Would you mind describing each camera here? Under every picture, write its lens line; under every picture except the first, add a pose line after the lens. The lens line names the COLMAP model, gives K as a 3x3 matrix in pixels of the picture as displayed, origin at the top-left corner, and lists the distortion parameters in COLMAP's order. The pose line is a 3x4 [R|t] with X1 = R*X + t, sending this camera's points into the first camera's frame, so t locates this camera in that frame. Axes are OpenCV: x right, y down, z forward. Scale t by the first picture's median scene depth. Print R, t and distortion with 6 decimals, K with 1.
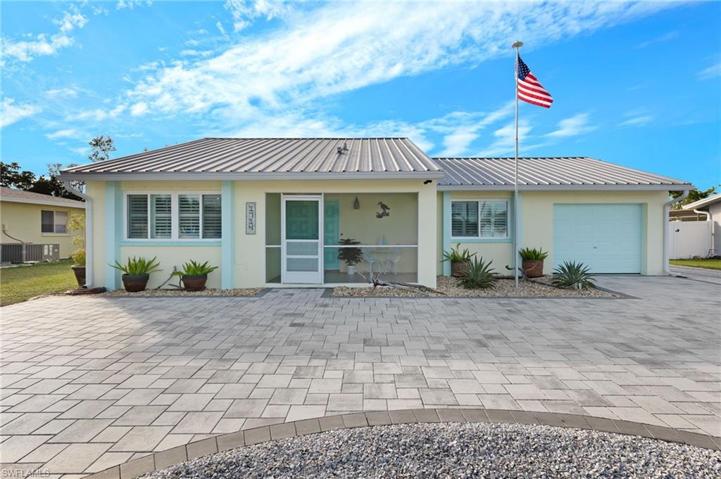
lens RADIAL K [[363.1, 0, 359.3], [0, 363.1, 233.3], [0, 0, 1]] dist [-0.016619, 0.001364]
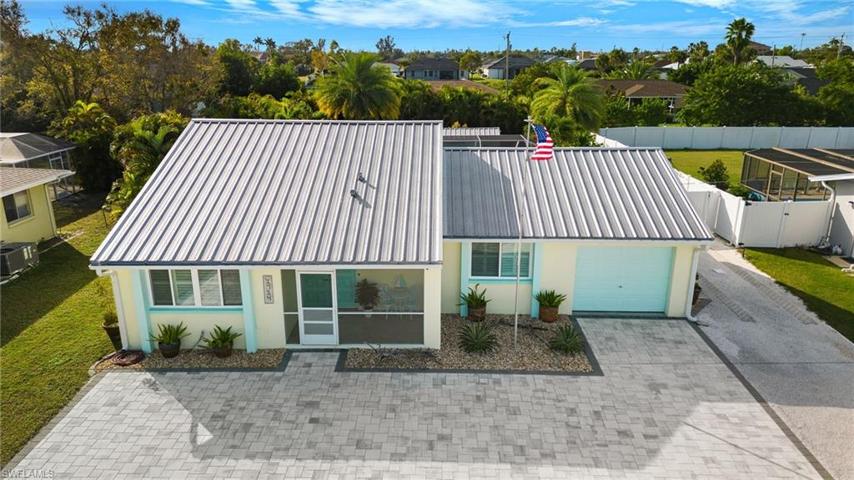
lens RADIAL K [[605.9, 0, 430.6], [0, 605.9, 236.3], [0, 0, 1]] dist [0.003931, -0.020283]
pose [[0.999955, 0.004635, 0.008333, 0.165114], [-0.006815, 0.958618, 0.284613, -0.705135], [-0.006669, -0.284657, 0.958606, -0.678323]]
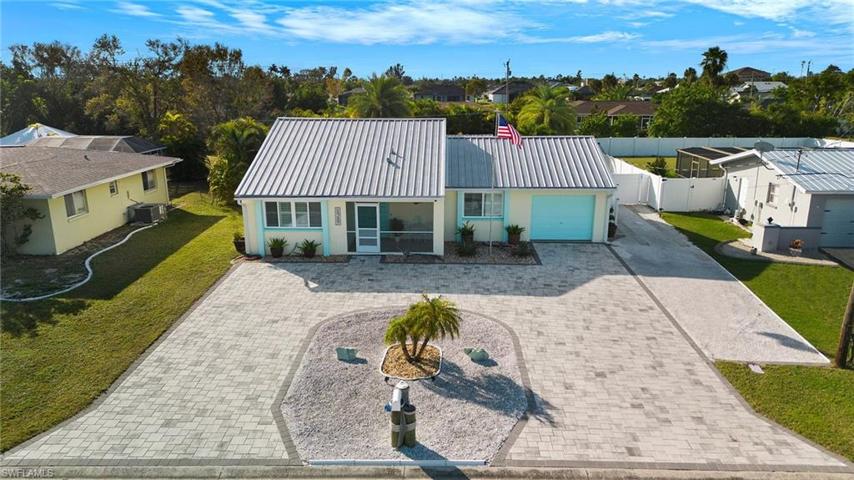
lens RADIAL K [[605.9, 0, 429.5], [0, 605.9, 245.1], [0, 0, 1]] dist [0.003931, -0.020283]
pose [[0.999958, 0.006060, -0.006822, 0.162748], [-0.004104, 0.966443, 0.256848, -0.656967], [0.008150, -0.256809, 0.966428, -1.852079]]
